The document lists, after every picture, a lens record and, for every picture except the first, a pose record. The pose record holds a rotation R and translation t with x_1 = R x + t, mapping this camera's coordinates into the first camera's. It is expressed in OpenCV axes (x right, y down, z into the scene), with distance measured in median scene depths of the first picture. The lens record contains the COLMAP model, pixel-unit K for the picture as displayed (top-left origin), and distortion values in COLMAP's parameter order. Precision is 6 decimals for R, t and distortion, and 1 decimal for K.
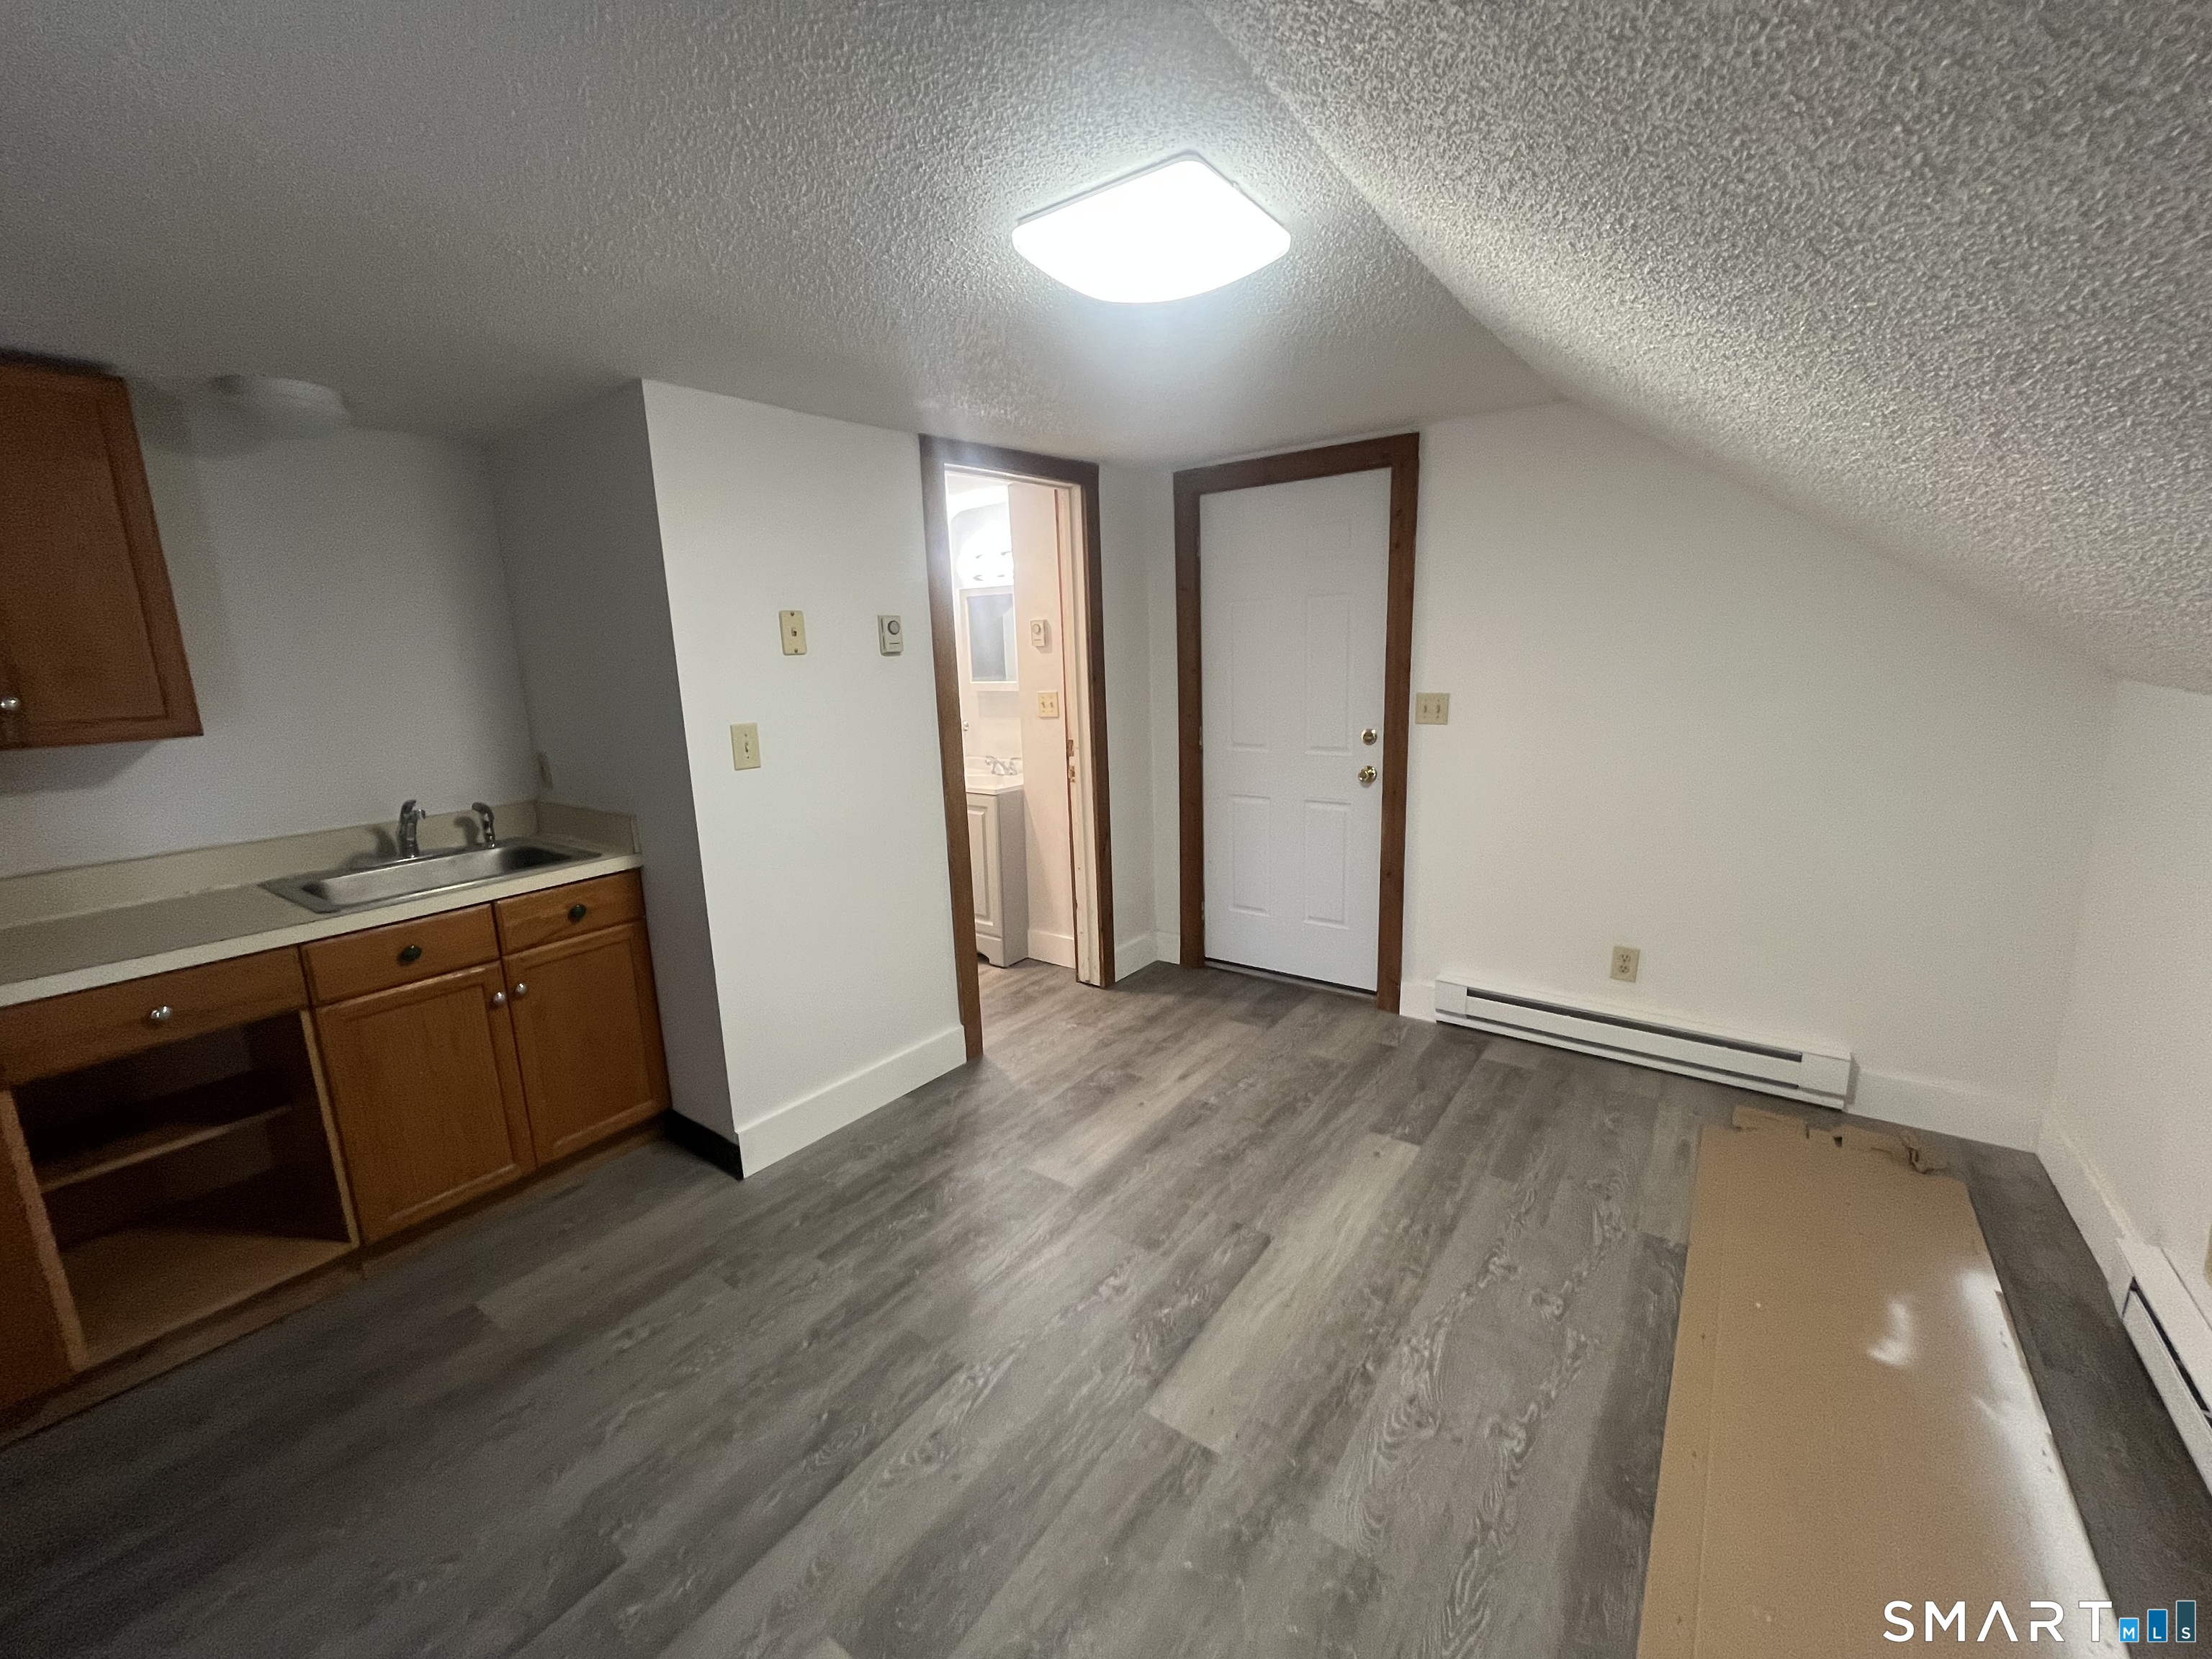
lens RADIAL K [[895.1, 0, 1101.7], [0, 895.1, 825.1], [0, 0, 1]] dist [-0.005817, -0.000246]
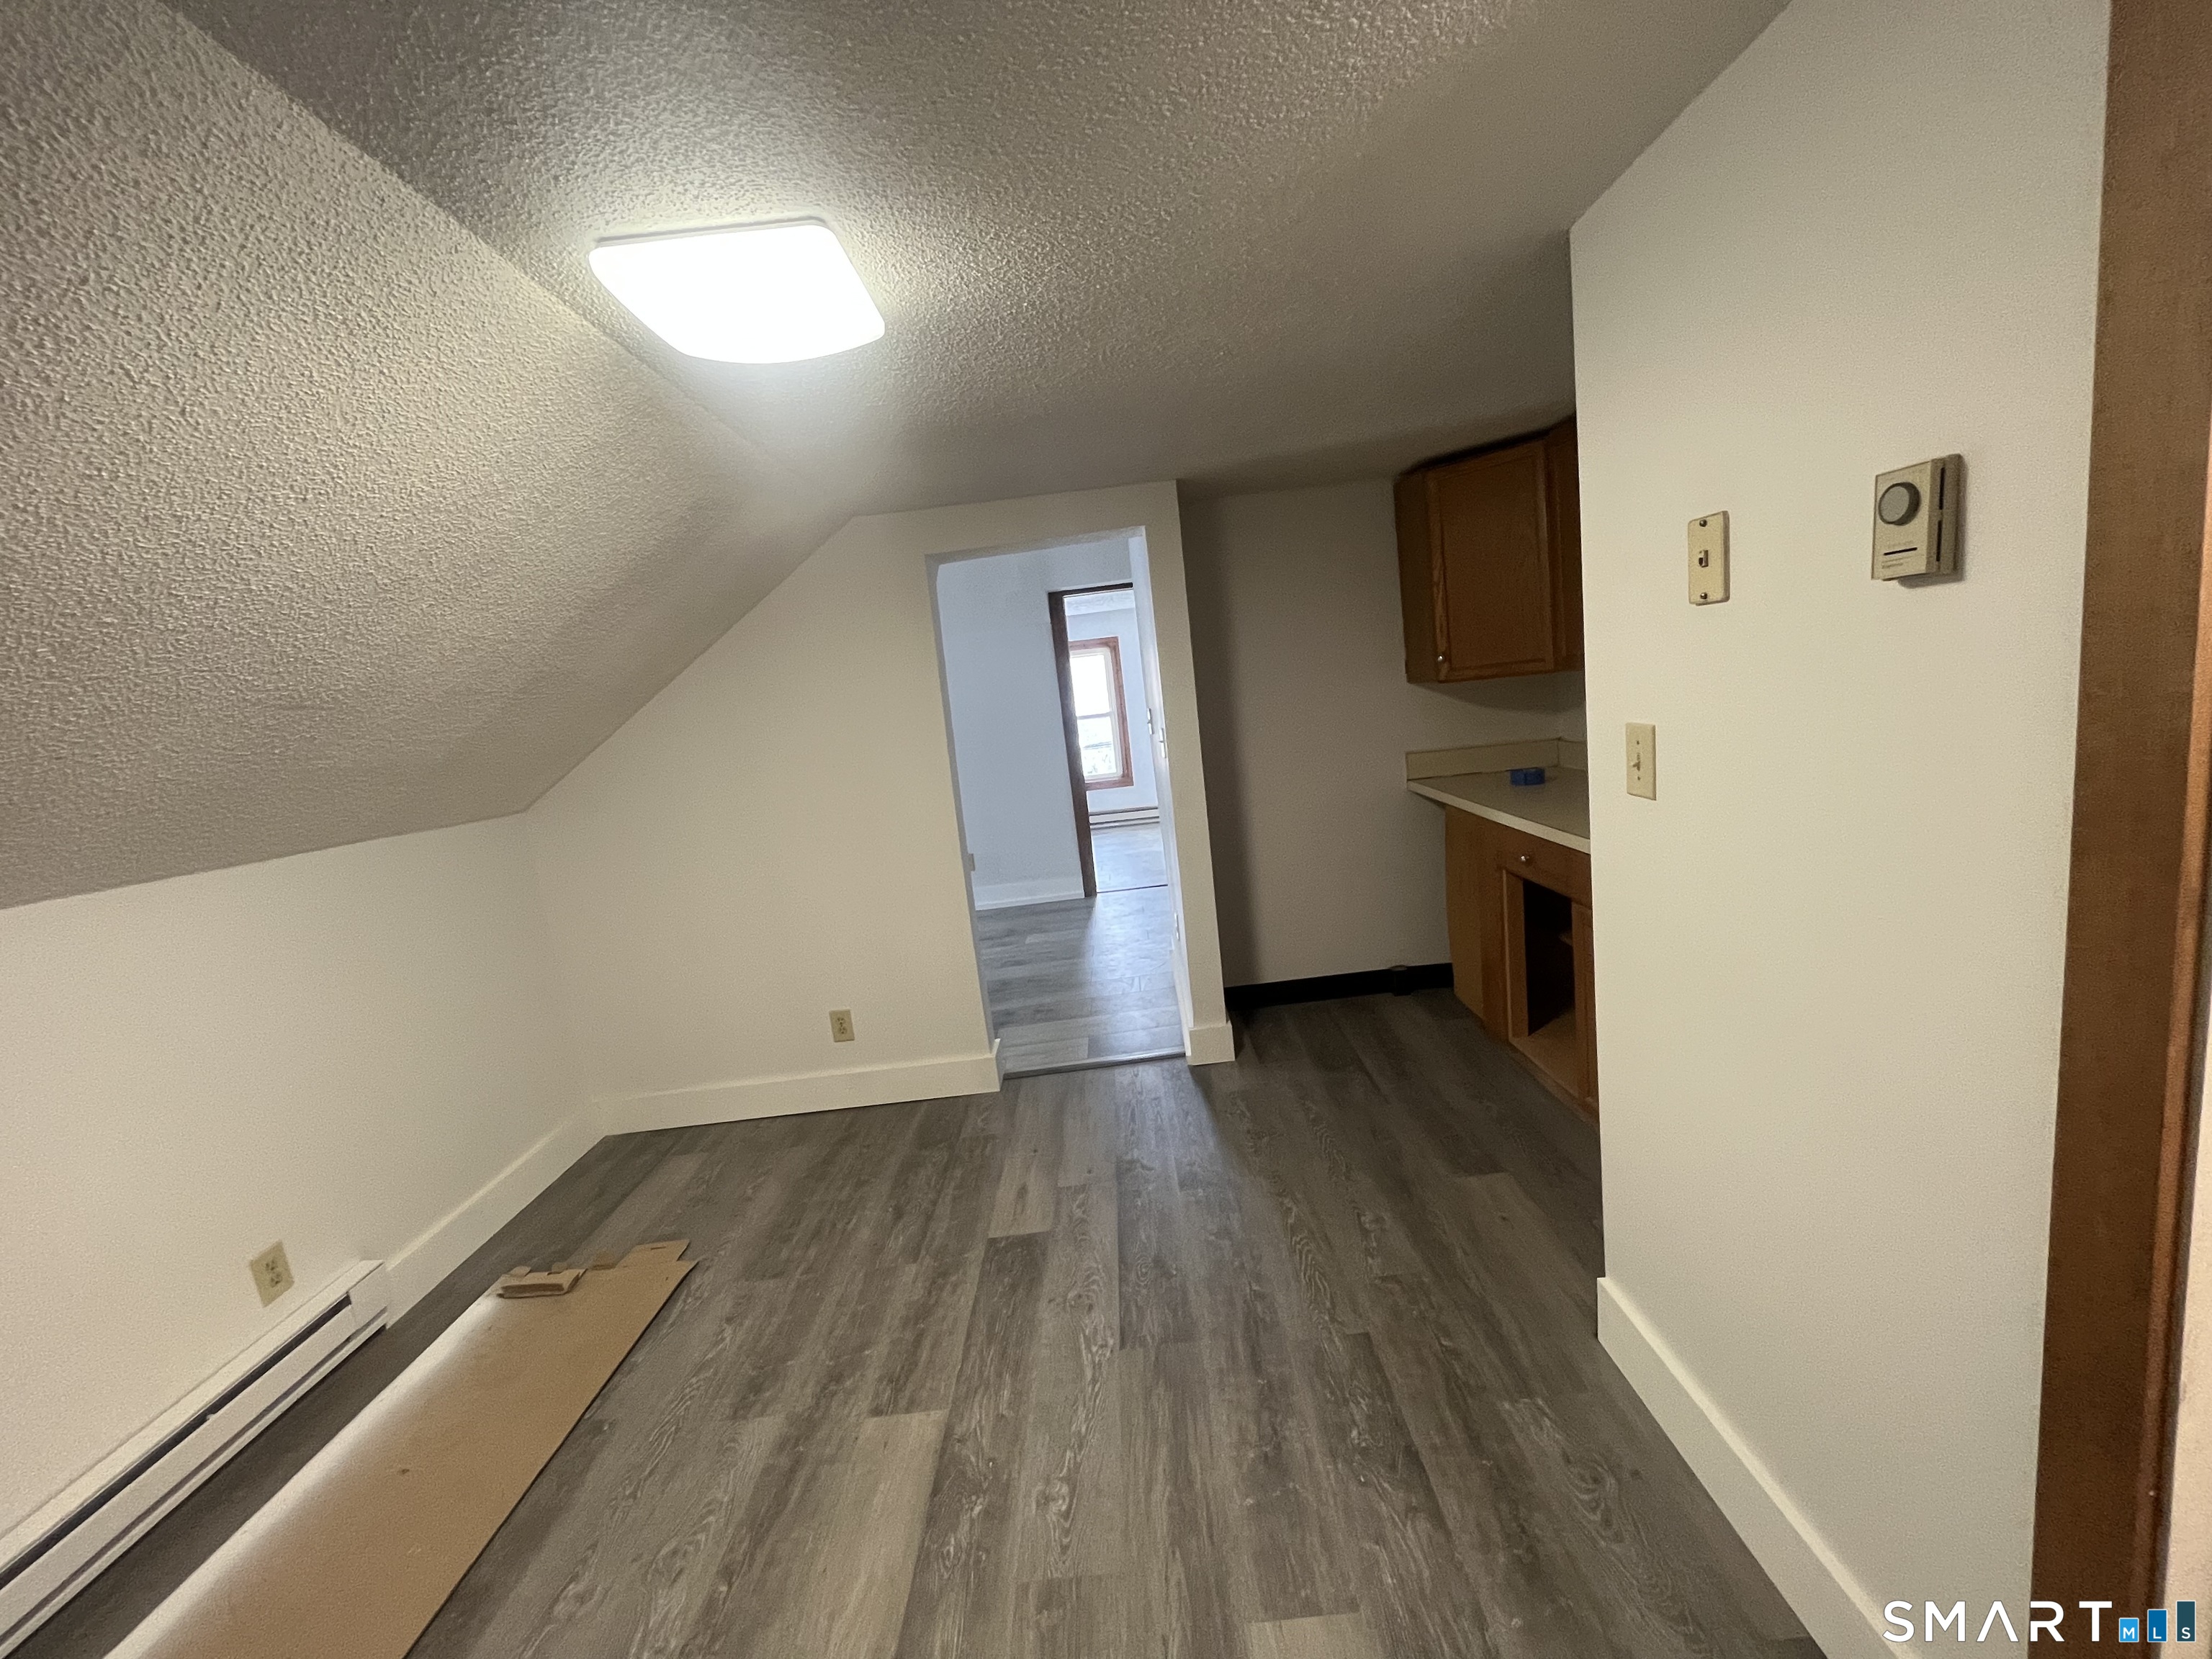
lens RADIAL K [[895.1, 0, 1106.6], [0, 895.1, 826.2], [0, 0, 1]] dist [-0.005817, -0.000246]
pose [[-0.803167, 0.209335, -0.557765, 0.310576], [0.022059, 0.946042, 0.323294, -0.316285], [0.595346, 0.247355, -0.764447, 1.589989]]
